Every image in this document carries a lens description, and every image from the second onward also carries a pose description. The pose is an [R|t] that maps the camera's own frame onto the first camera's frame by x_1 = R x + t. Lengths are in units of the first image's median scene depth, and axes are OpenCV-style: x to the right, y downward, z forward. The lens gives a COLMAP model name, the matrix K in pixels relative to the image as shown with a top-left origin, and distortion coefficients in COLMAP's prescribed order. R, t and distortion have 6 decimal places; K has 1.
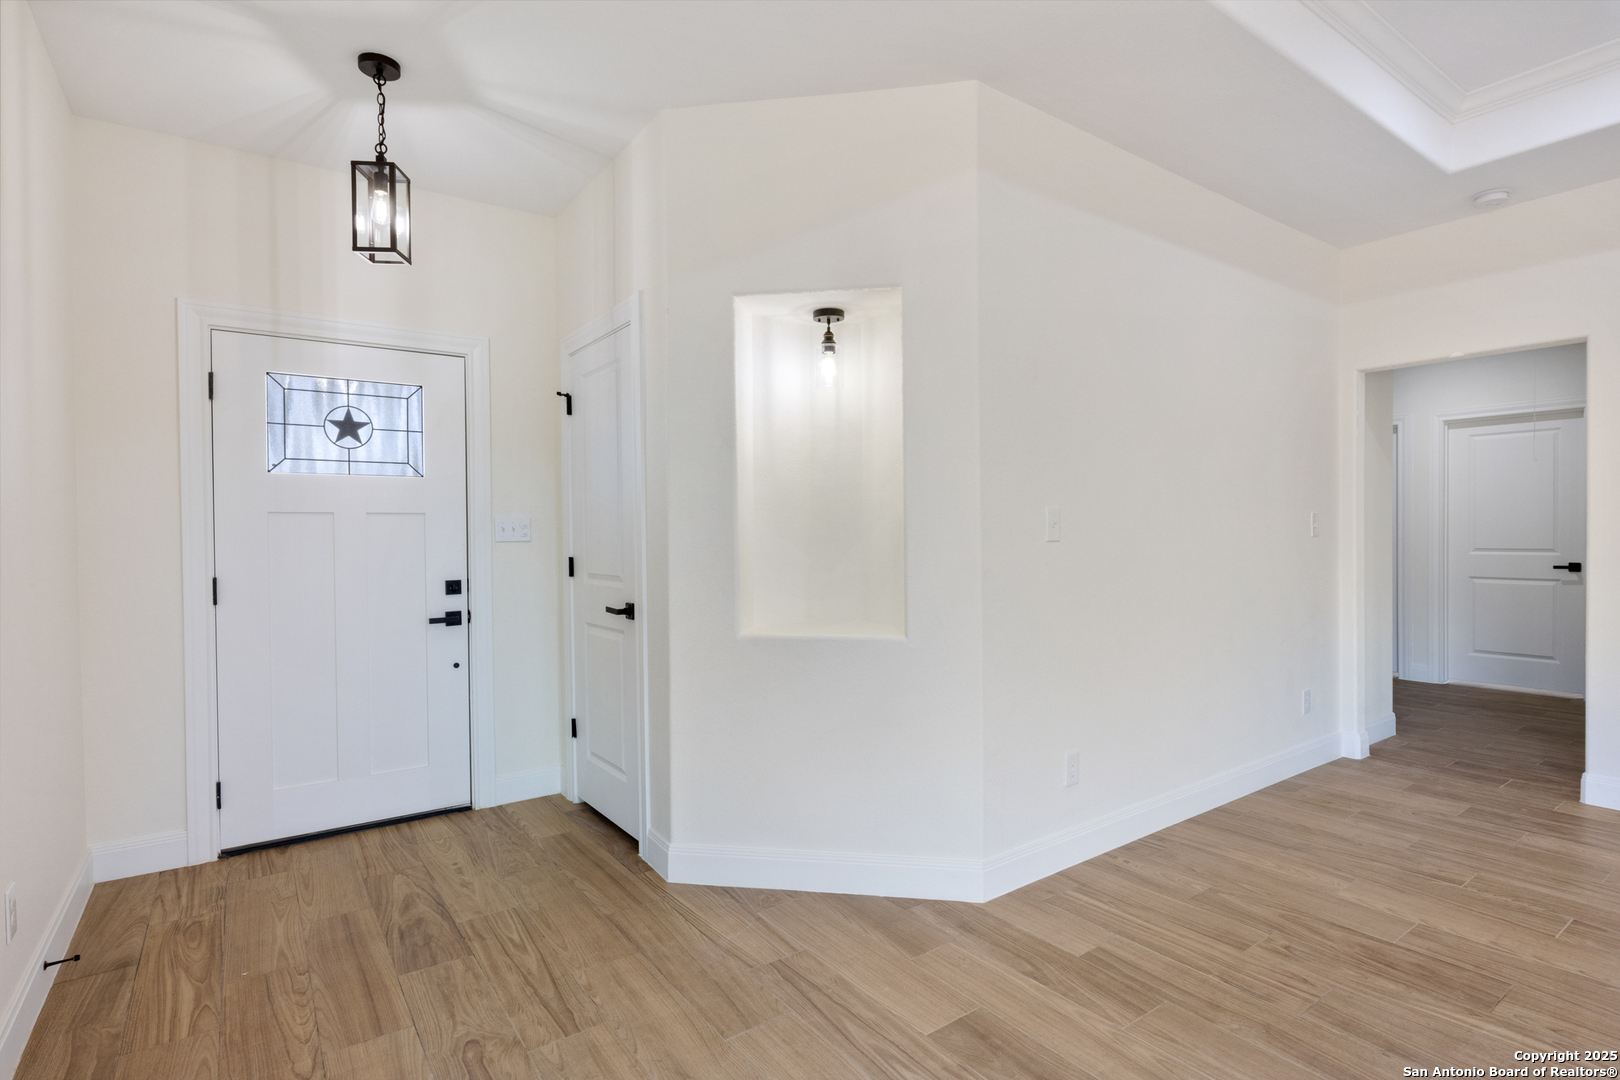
lens RADIAL K [[811.6, 0, 824.1], [0, 811.6, 539.1], [0, 0, 1]] dist [-0.006733, -0.000489]
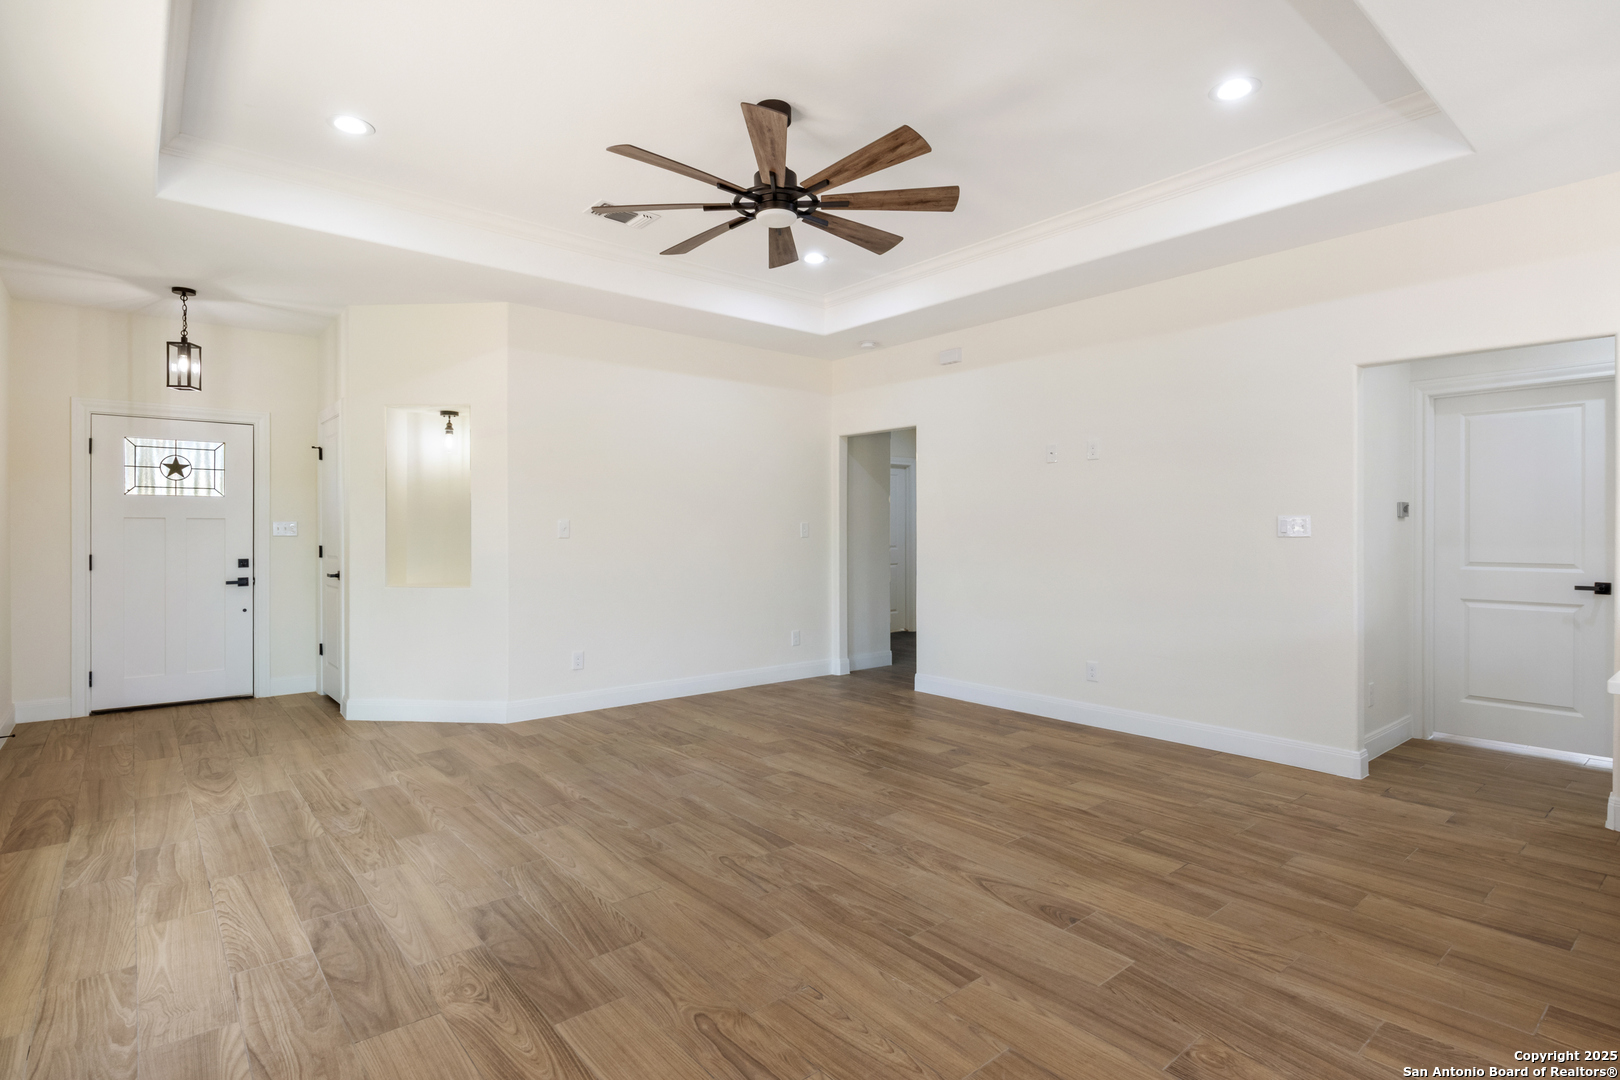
lens RADIAL K [[811.6, 0, 815.4], [0, 811.6, 530.6], [0, 0, 1]] dist [-0.006733, -0.000489]
pose [[0.996800, 0.010599, 0.079232, 0.681921], [-0.009768, 0.999893, -0.010872, -0.000986], [-0.079339, 0.010063, 0.996797, -0.879736]]
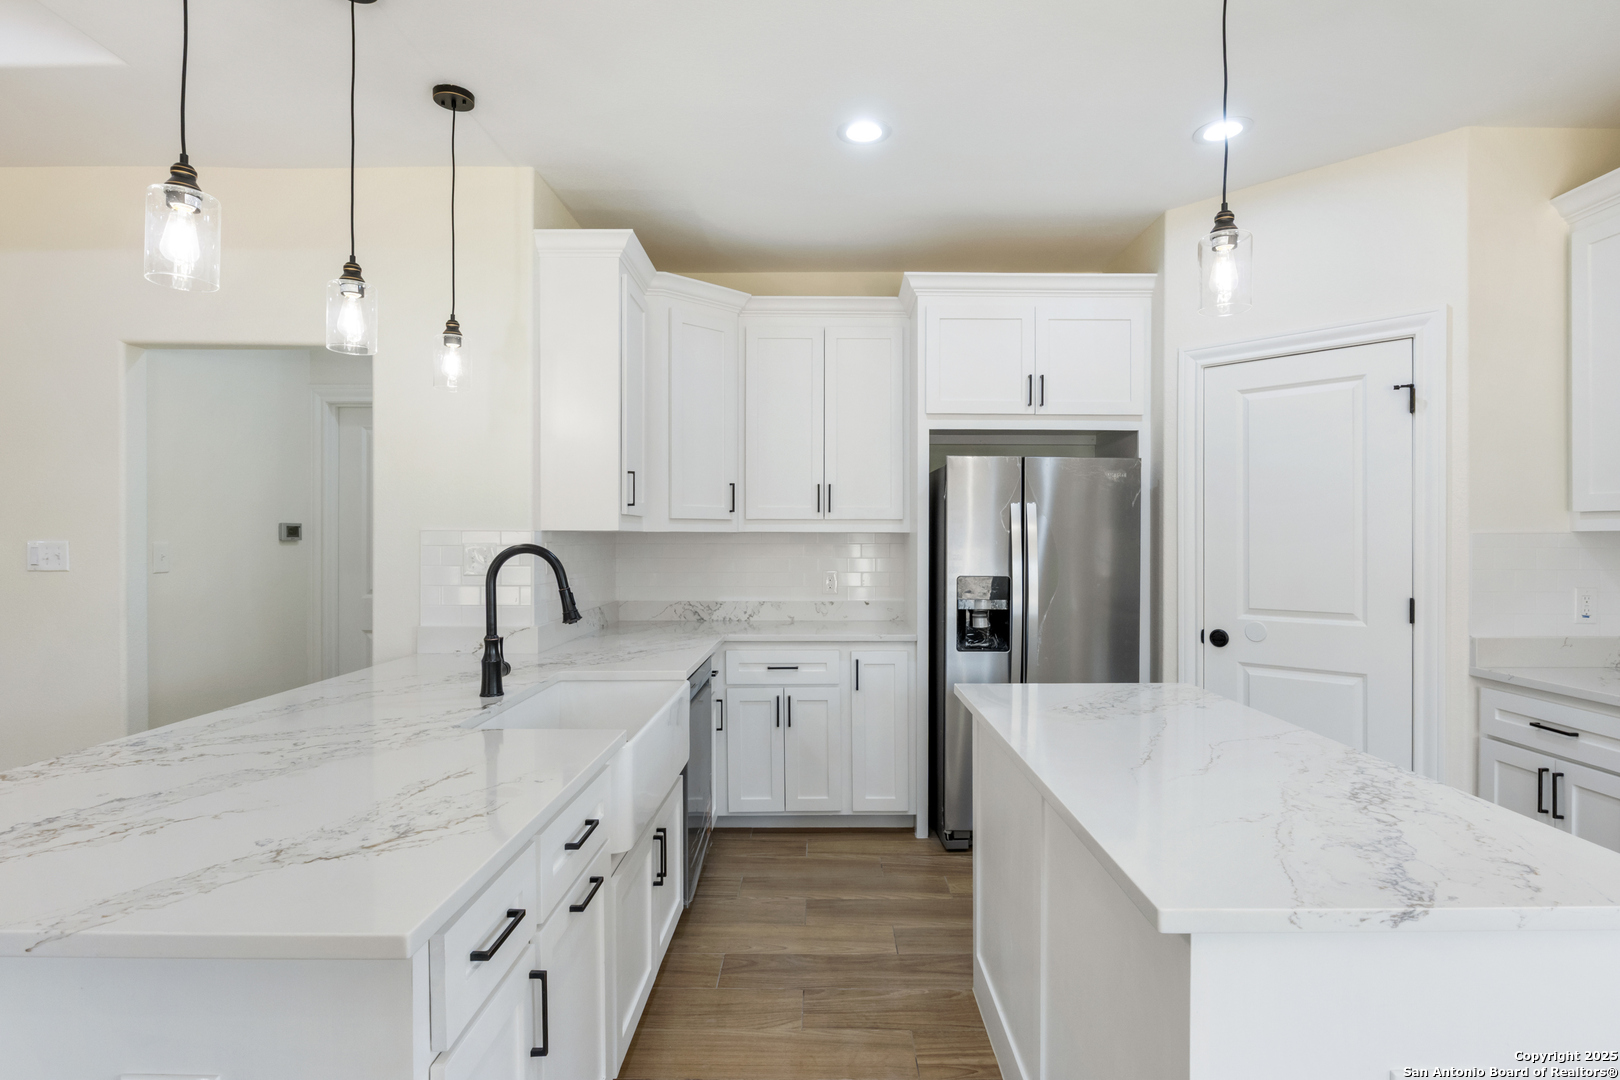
lens RADIAL K [[811.6, 0, 818.1], [0, 811.6, 542.6], [0, 0, 1]] dist [-0.006733, -0.000489]
pose [[0.587875, 0.008769, 0.808904, 1.369688], [-0.000486, 0.999945, -0.010486, -0.037787], [-0.808952, 0.005771, 0.587847, -0.904178]]
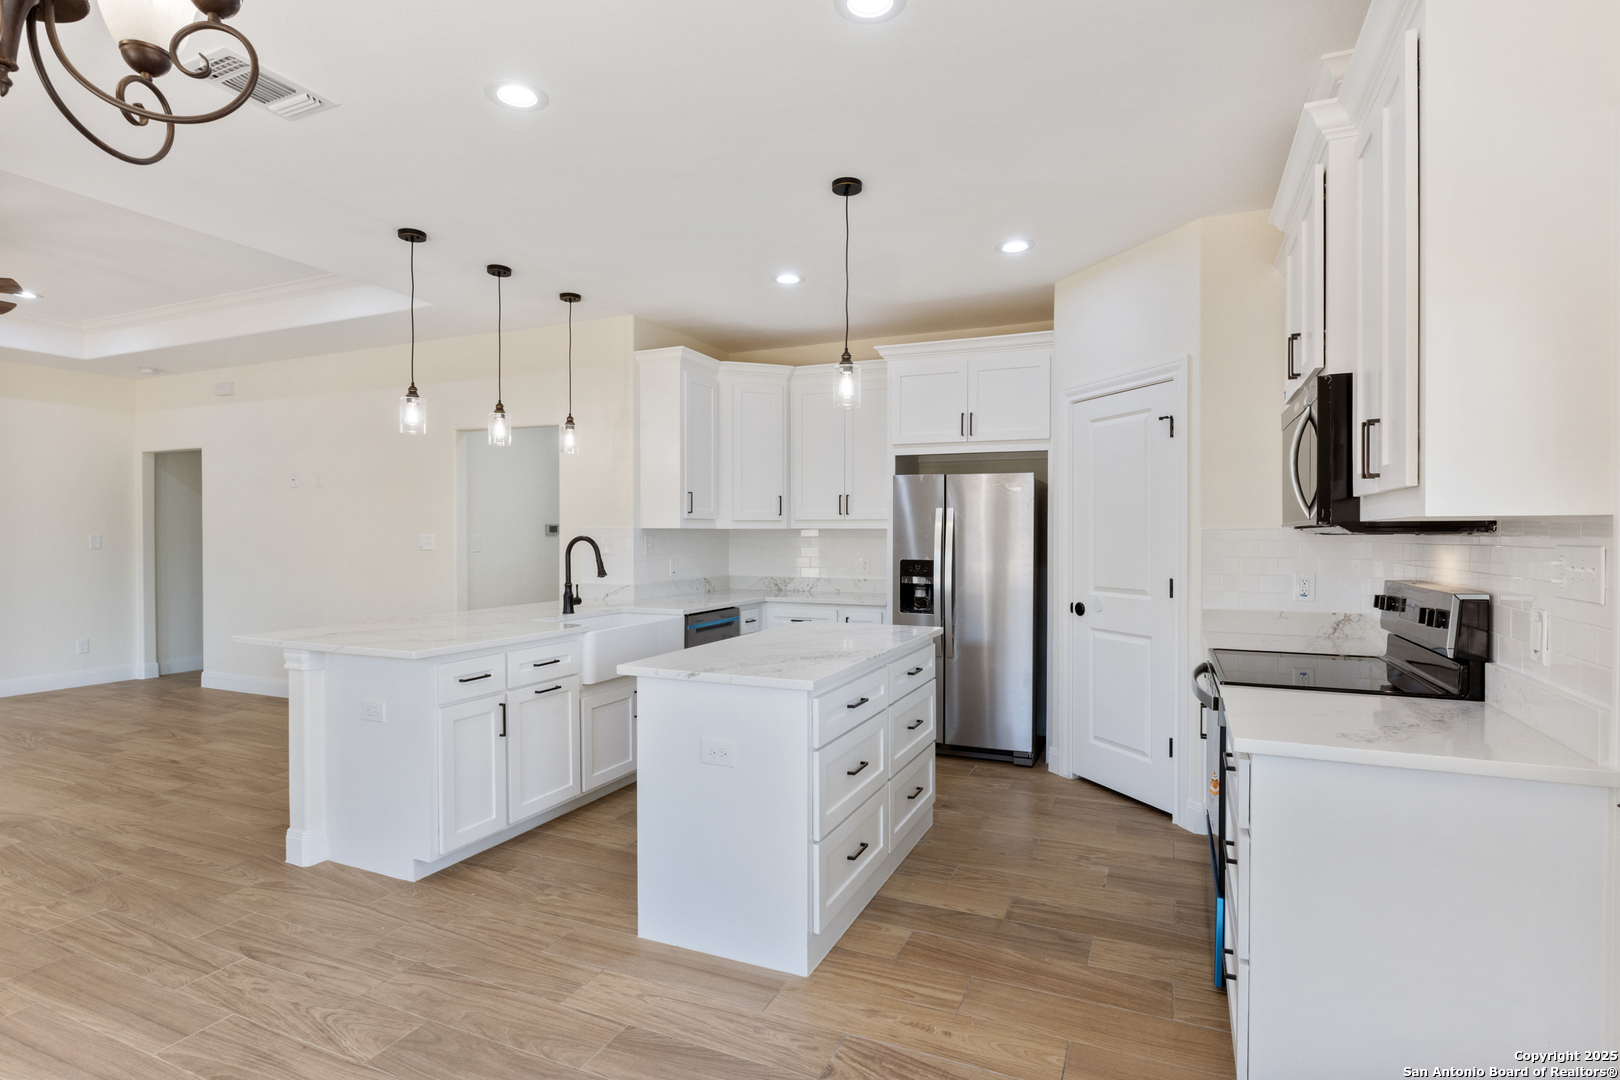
lens RADIAL K [[811.6, 0, 815.1], [0, 811.6, 542.2], [0, 0, 1]] dist [-0.006733, -0.000489]
pose [[0.863028, 0.006746, 0.505111, 1.440455], [-0.006390, 0.999977, -0.002438, -0.032802], [-0.505115, -0.001124, 0.863051, -1.686345]]
